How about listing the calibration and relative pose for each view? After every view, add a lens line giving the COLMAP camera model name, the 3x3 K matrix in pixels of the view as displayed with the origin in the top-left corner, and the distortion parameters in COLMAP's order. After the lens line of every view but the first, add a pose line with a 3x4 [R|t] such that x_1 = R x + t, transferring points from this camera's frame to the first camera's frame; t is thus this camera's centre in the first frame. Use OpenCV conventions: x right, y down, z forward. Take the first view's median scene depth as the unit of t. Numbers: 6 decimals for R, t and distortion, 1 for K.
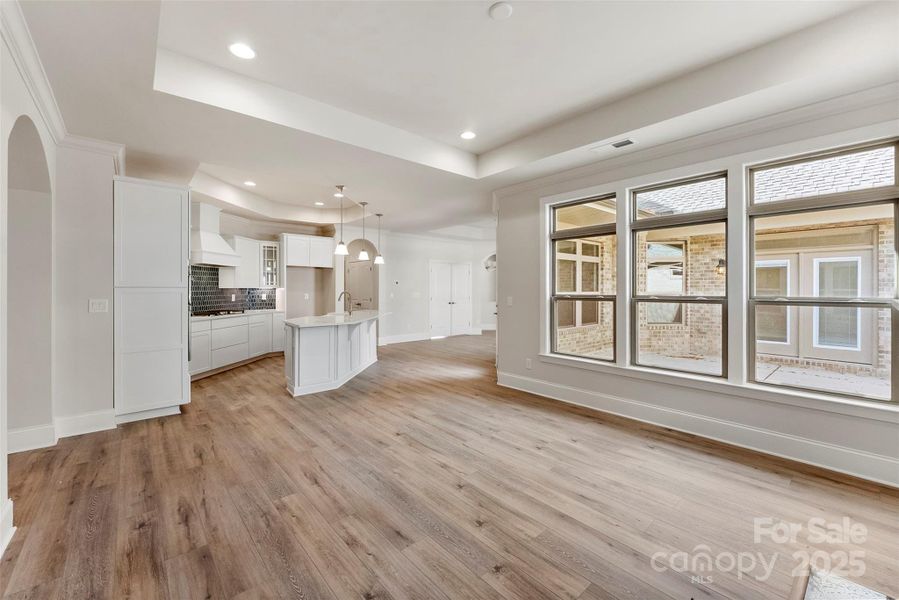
lens RADIAL K [[368.2, 0, 450.8], [0, 368.2, 293.6], [0, 0, 1]] dist [0.000746, 0.000025]
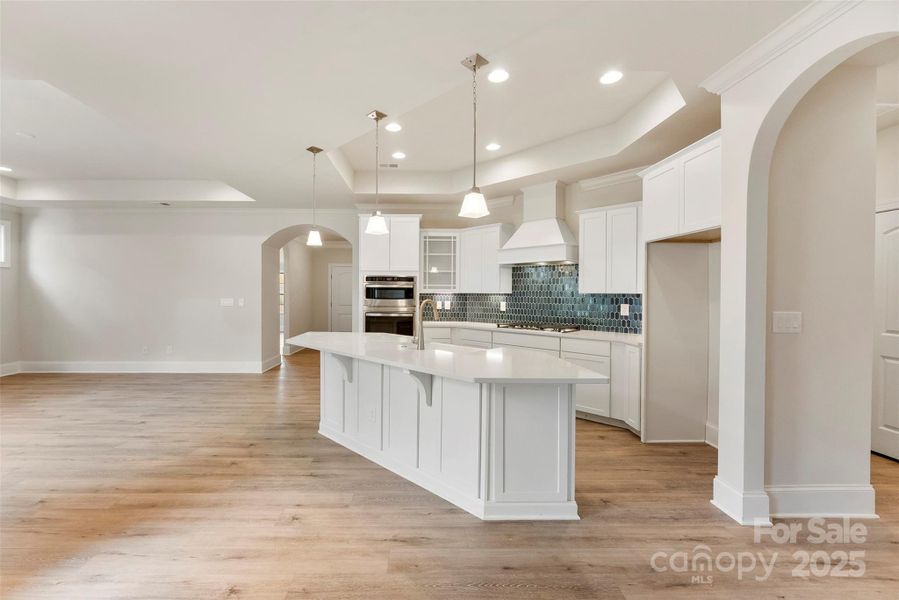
lens RADIAL K [[369.8, 0, 417.3], [0, 369.8, 299.4], [0, 0, 1]] dist [-0.002551, -0.000137]
pose [[-0.654840, 0.009054, -0.755714, 0.115484], [-0.013136, 0.999641, 0.023359, -0.022344], [0.755654, 0.025223, -0.654485, 1.739618]]
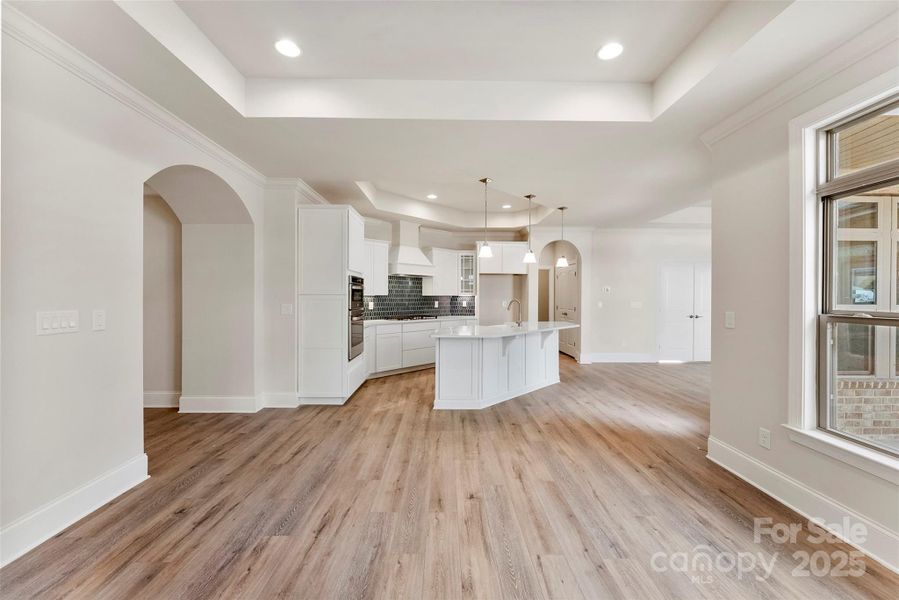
lens RADIAL K [[359.0, 0, 449.5], [0, 359.0, 300.0], [0, 0, 1]] dist [-0.000595, -0.000319]
pose [[0.762310, 0.010680, -0.647124, 0.205434], [-0.012677, 0.999918, 0.001569, -0.005465], [0.647088, 0.007008, 0.762383, 0.315610]]
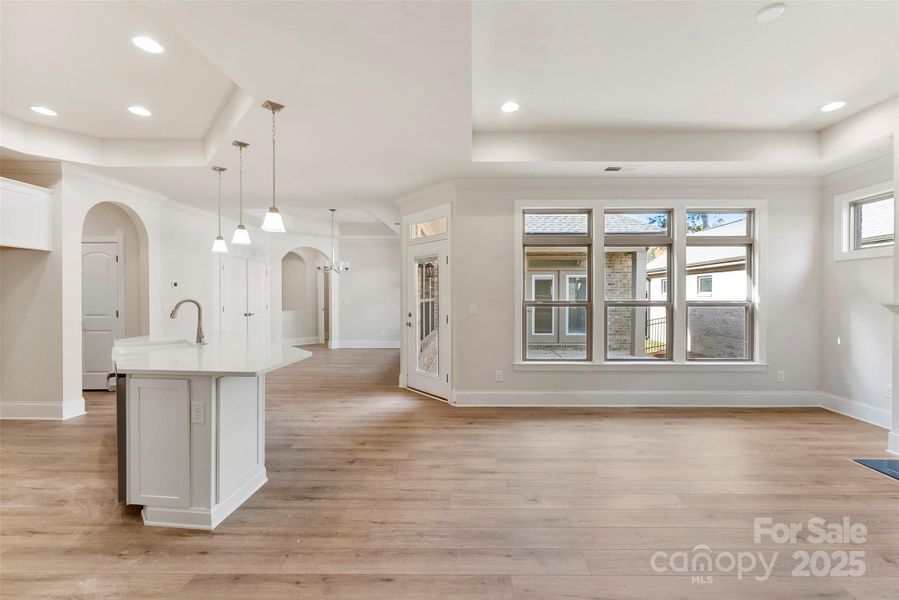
lens RADIAL K [[370.0, 0, 468.4], [0, 370.0, 297.7], [0, 0, 1]] dist [-0.001855, -0.000176]
pose [[0.663715, -0.003160, 0.747979, -0.557165], [0.007767, 0.999966, -0.002667, -0.004038], [-0.747946, 0.007580, 0.663717, 0.457345]]
